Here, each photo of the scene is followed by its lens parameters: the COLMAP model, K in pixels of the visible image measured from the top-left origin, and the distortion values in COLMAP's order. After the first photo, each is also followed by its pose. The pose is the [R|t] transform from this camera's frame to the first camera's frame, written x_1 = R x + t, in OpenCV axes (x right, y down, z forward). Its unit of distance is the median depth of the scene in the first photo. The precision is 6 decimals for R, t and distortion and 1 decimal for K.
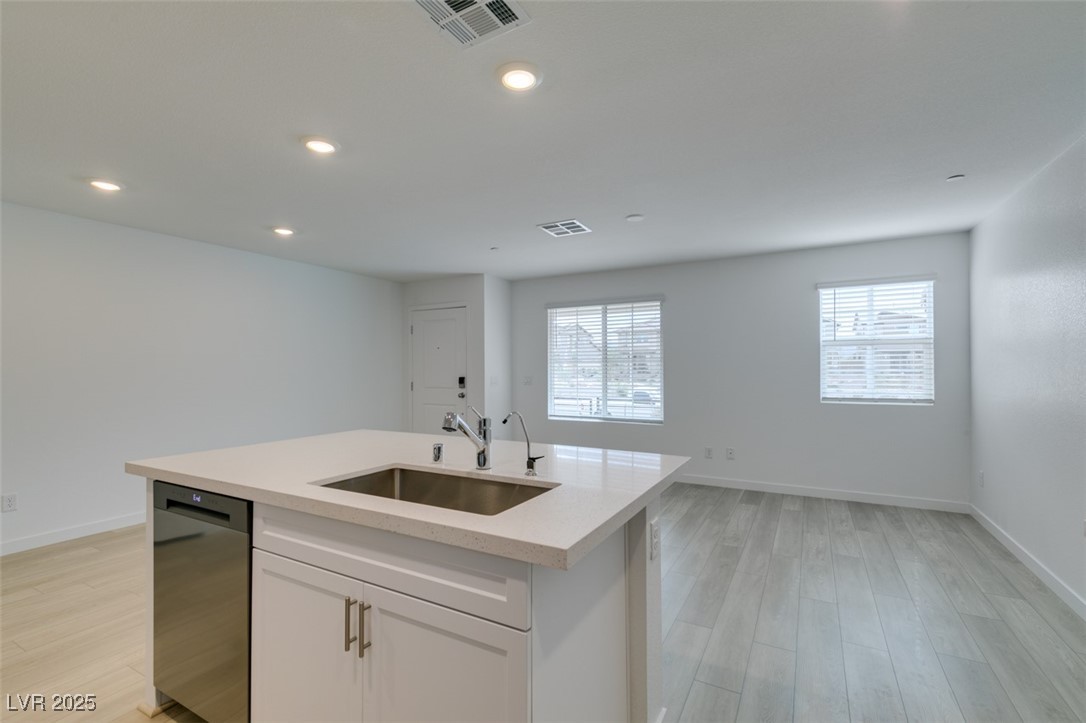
lens RADIAL K [[486.5, 0, 541.9], [0, 486.5, 360.7], [0, 0, 1]] dist [0.002450, -0.000394]
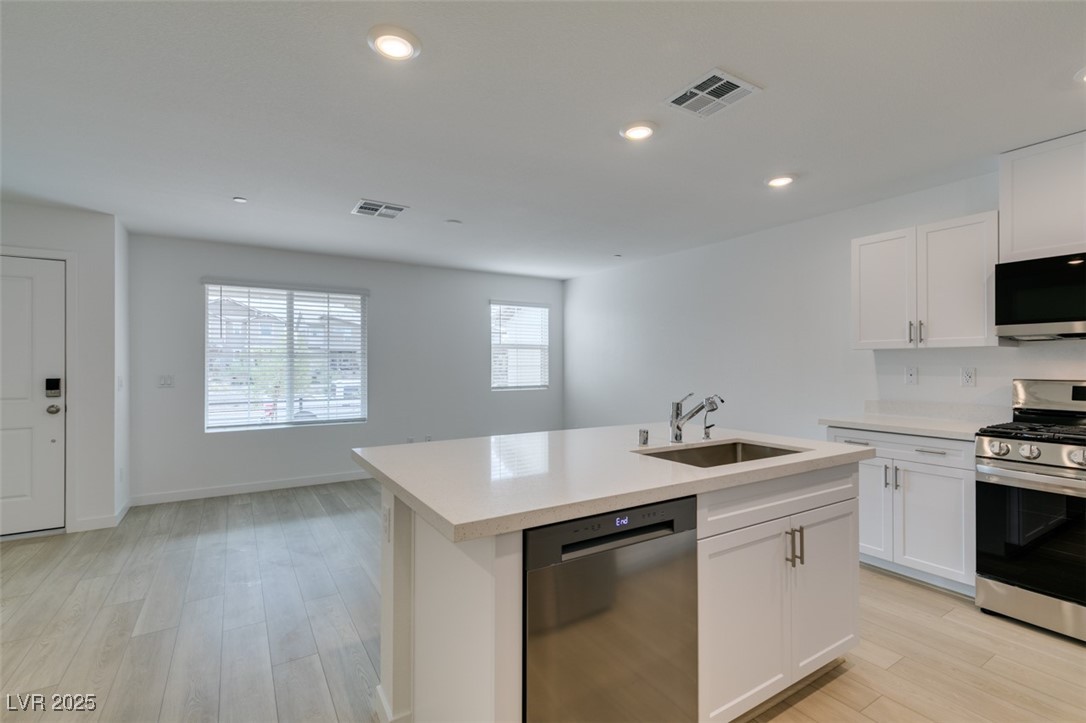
lens RADIAL K [[485.5, 0, 542.2], [0, 485.5, 364.0], [0, 0, 1]] dist [0.002669, -0.000521]
pose [[0.480480, 0.003826, 0.876997, -0.532114], [-0.015264, 0.999875, 0.004001, 0.006332], [-0.876873, -0.015309, 0.480479, 0.263774]]
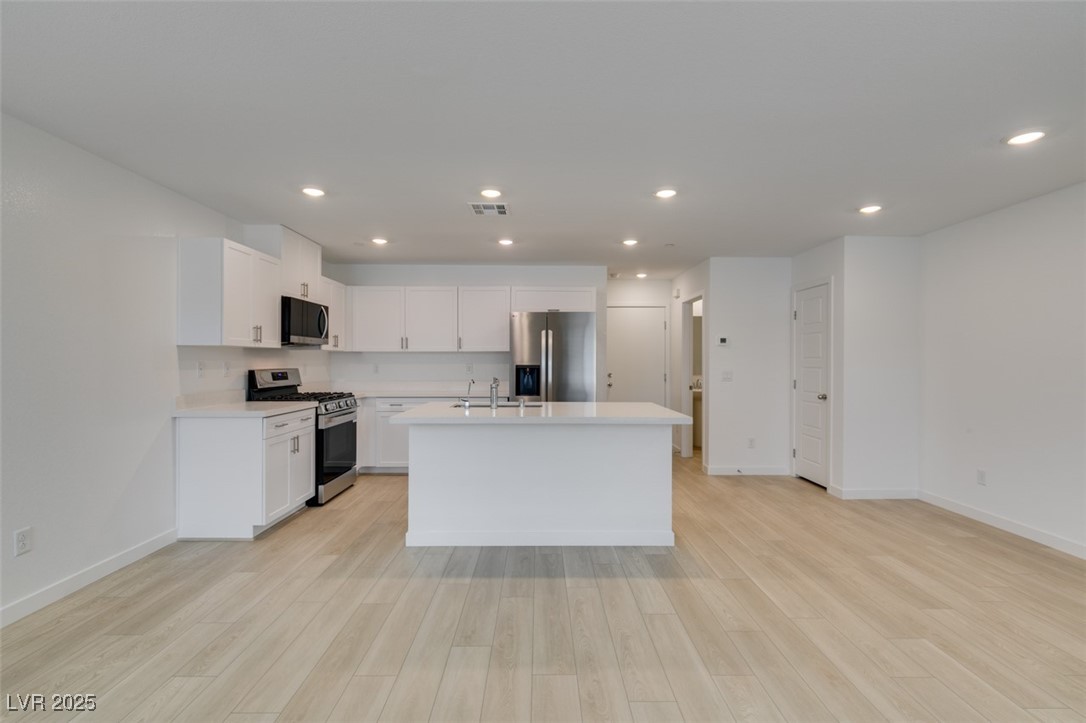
lens RADIAL K [[486.5, 0, 541.9], [0, 486.5, 360.7], [0, 0, 1]] dist [0.002450, -0.000394]
pose [[-0.871811, 0.001115, -0.489842, 0.272468], [0.007709, 0.999905, -0.011444, 0.016624], [0.489782, -0.013753, -0.871736, 1.102284]]
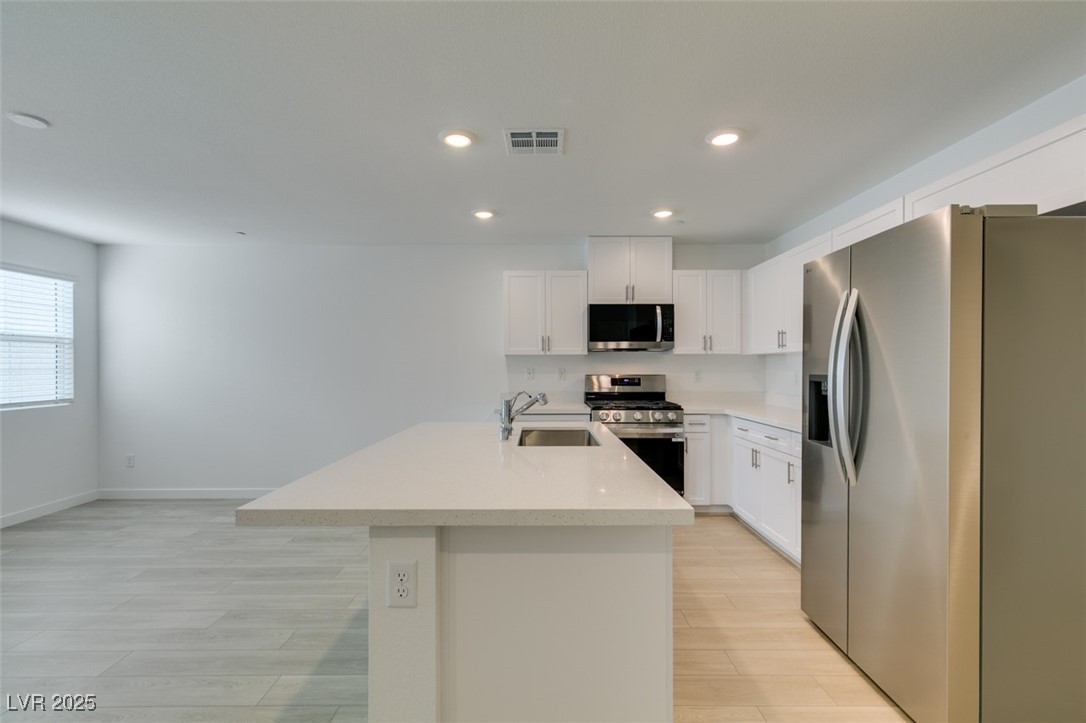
lens RADIAL K [[486.1, 0, 539.0], [0, 486.1, 365.2], [0, 0, 1]] dist [0.001489, -0.000087]
pose [[-0.485892, 0.006334, 0.873996, -0.536748], [-0.009546, 0.999876, -0.012554, 0.012337], [-0.873967, -0.014443, -0.485771, 0.610604]]
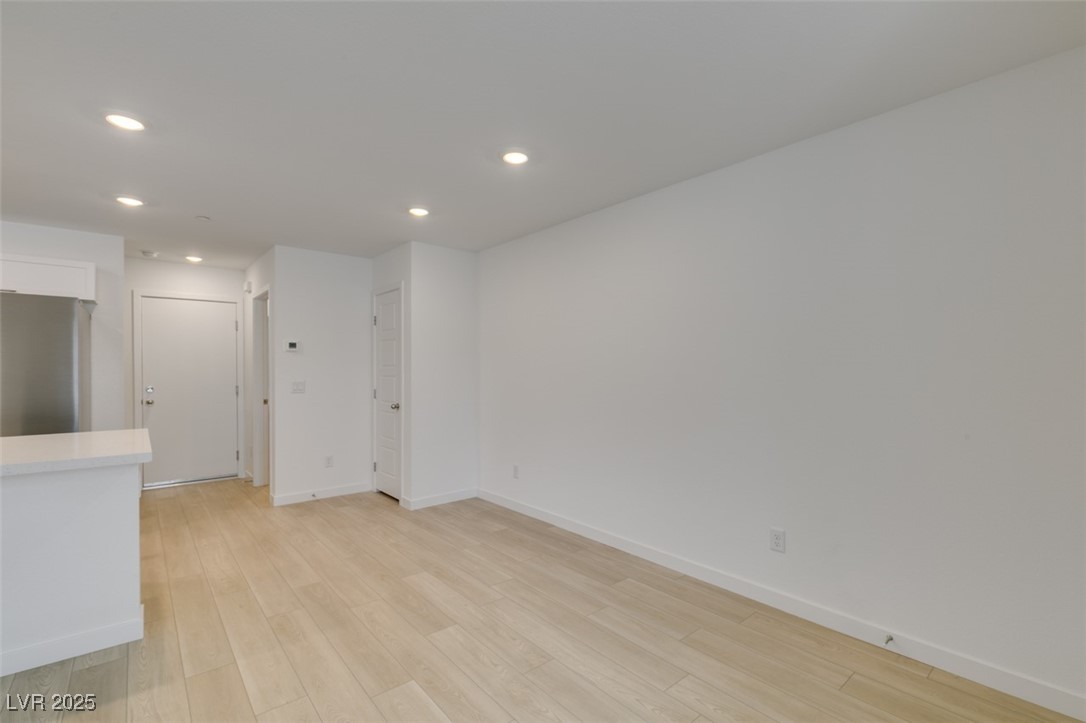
lens RADIAL K [[484.6, 0, 542.8], [0, 484.6, 373.4], [0, 0, 1]] dist [-0.002822, -0.000595]
pose [[-0.356272, 0.011541, -0.934311, 0.059804], [0.016584, 0.999844, 0.006027, 0.017798], [0.934235, -0.013347, -0.356408, 1.126556]]
